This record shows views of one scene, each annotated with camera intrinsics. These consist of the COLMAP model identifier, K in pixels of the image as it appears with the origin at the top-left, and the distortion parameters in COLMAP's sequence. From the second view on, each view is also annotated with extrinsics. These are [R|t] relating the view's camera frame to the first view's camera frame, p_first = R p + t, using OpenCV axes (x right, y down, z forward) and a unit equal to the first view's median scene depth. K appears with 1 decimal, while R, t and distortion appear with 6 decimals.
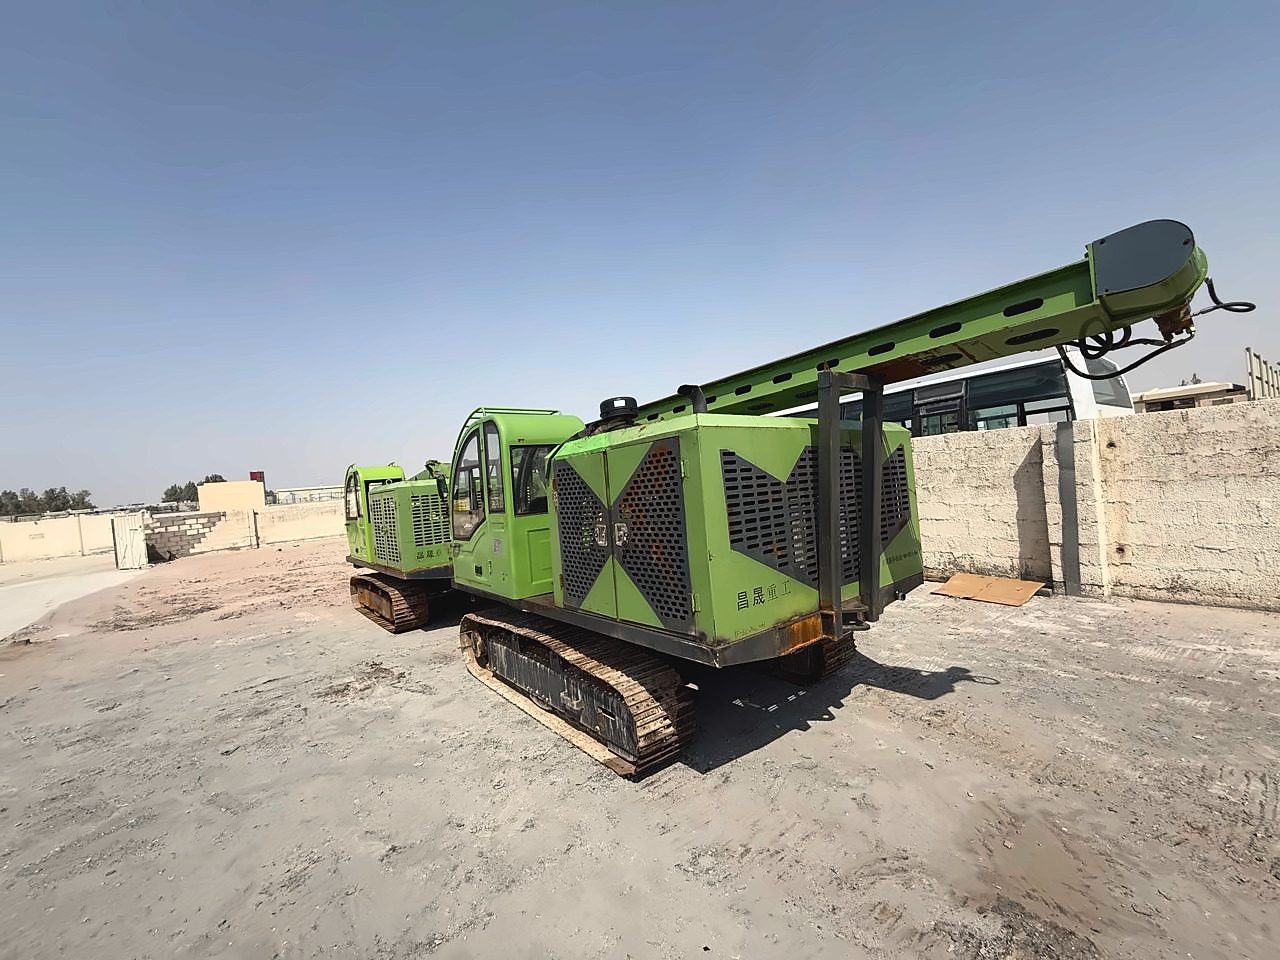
lens RADIAL K [[516.7, 0, 634.9], [0, 516.7, 481.8], [0, 0, 1]] dist [-0.000939, 0.000244]
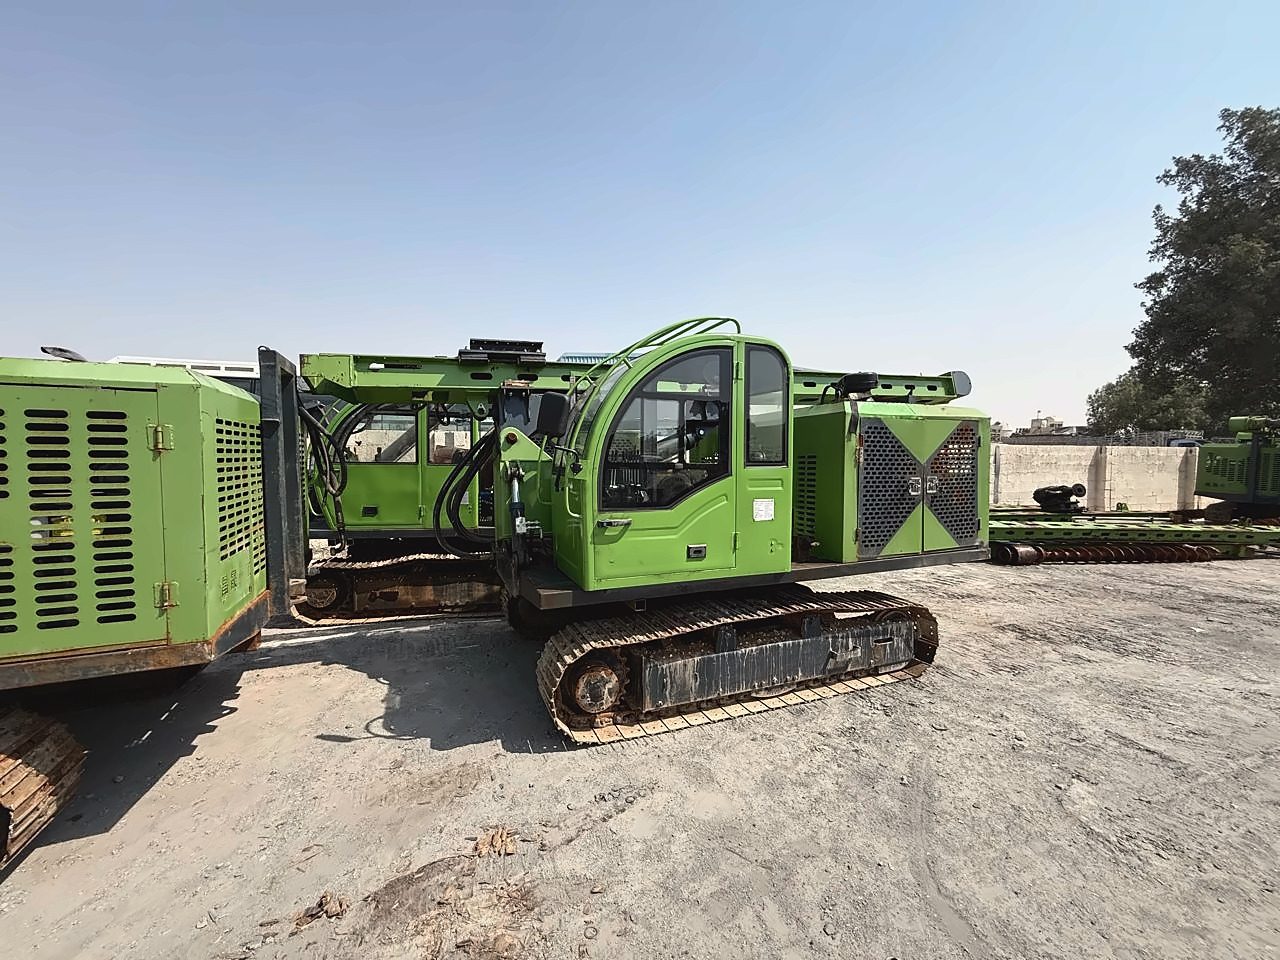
lens RADIAL K [[516.7, 0, 632.9], [0, 516.7, 480.8], [0, 0, 1]] dist [-0.000939, 0.000244]
pose [[0.268163, 0.036140, 0.962696, -1.290687], [-0.031932, 0.999080, -0.028611, 0.132117], [-0.962844, -0.023069, 0.269070, 1.193839]]
